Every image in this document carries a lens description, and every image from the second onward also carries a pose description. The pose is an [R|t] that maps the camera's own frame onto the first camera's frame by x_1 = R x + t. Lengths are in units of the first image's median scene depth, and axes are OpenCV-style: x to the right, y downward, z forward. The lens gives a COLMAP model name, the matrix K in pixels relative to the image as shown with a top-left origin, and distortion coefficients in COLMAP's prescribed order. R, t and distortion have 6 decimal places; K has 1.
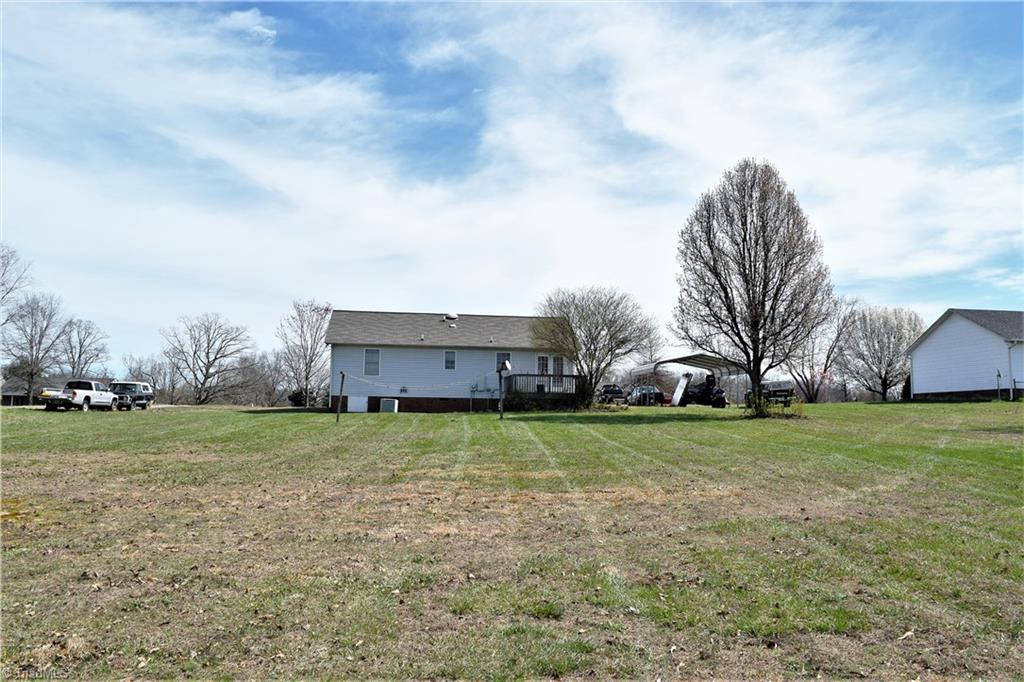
lens RADIAL K [[802.8, 0, 512.0], [0, 802.8, 341.0], [0, 0, 1]] dist [-0.004645, 0.000391]
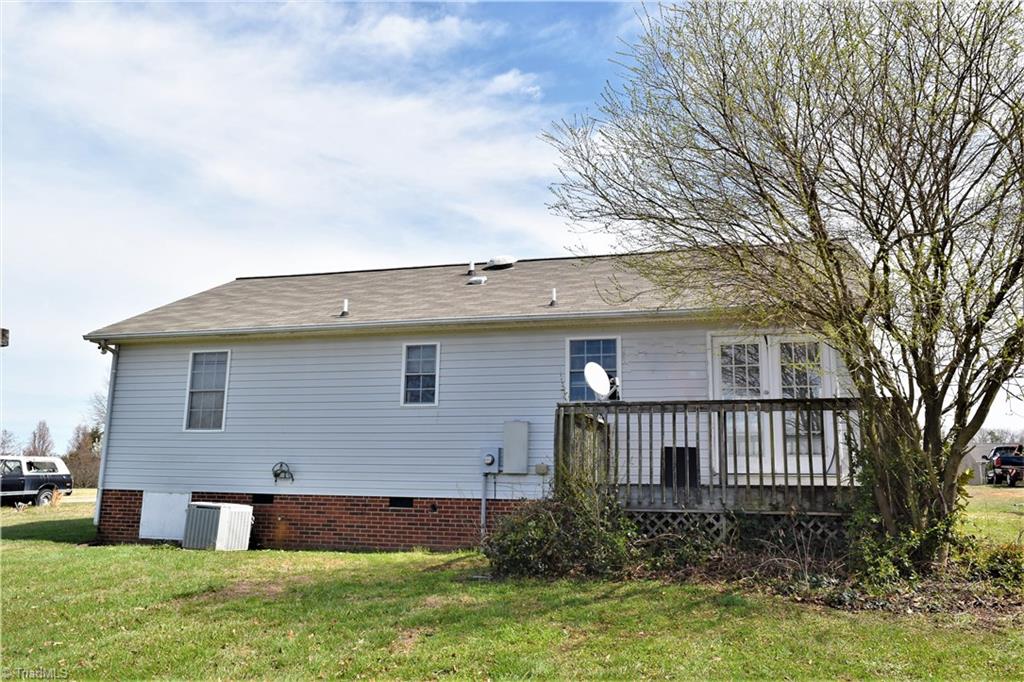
lens RADIAL K [[802.8, 0, 512.0], [0, 802.8, 341.0], [0, 0, 1]] dist [-0.004645, 0.000391]
pose [[0.929407, -0.068505, -0.362643, 0.071016], [0.042532, 0.995956, -0.079136, 0.037921], [0.366597, 0.058126, 0.928562, 0.731729]]
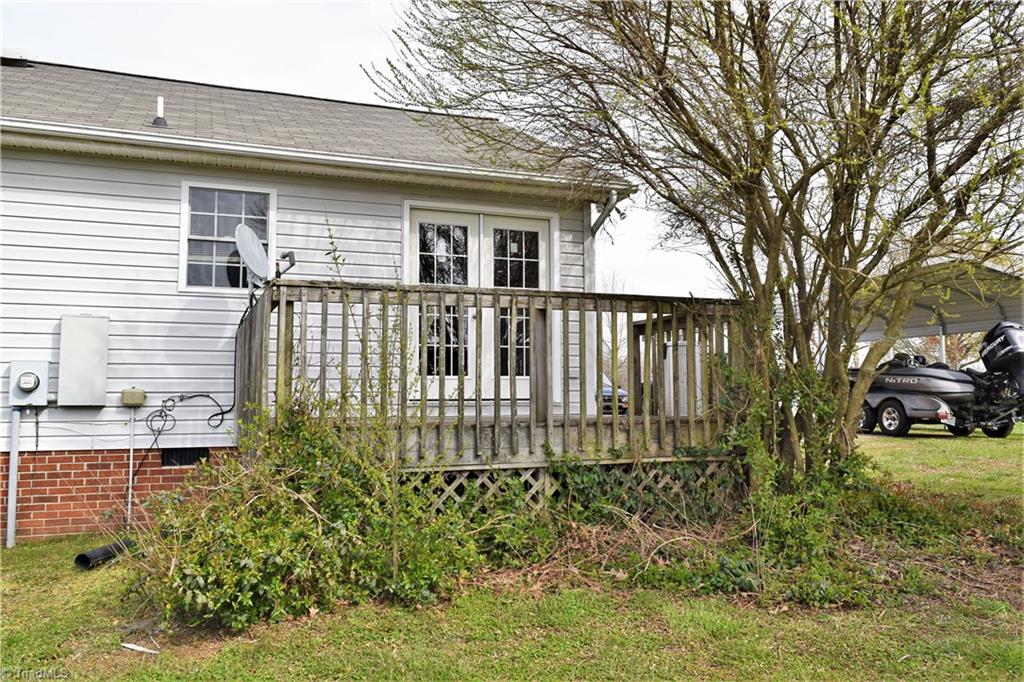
lens RADIAL K [[802.8, 0, 512.0], [0, 802.8, 341.0], [0, 0, 1]] dist [-0.004645, 0.000391]
pose [[0.958334, -0.001668, 0.285644, 0.002044], [-0.008928, 0.999320, 0.035788, 0.042461], [-0.285509, -0.036847, 0.957667, 0.819308]]
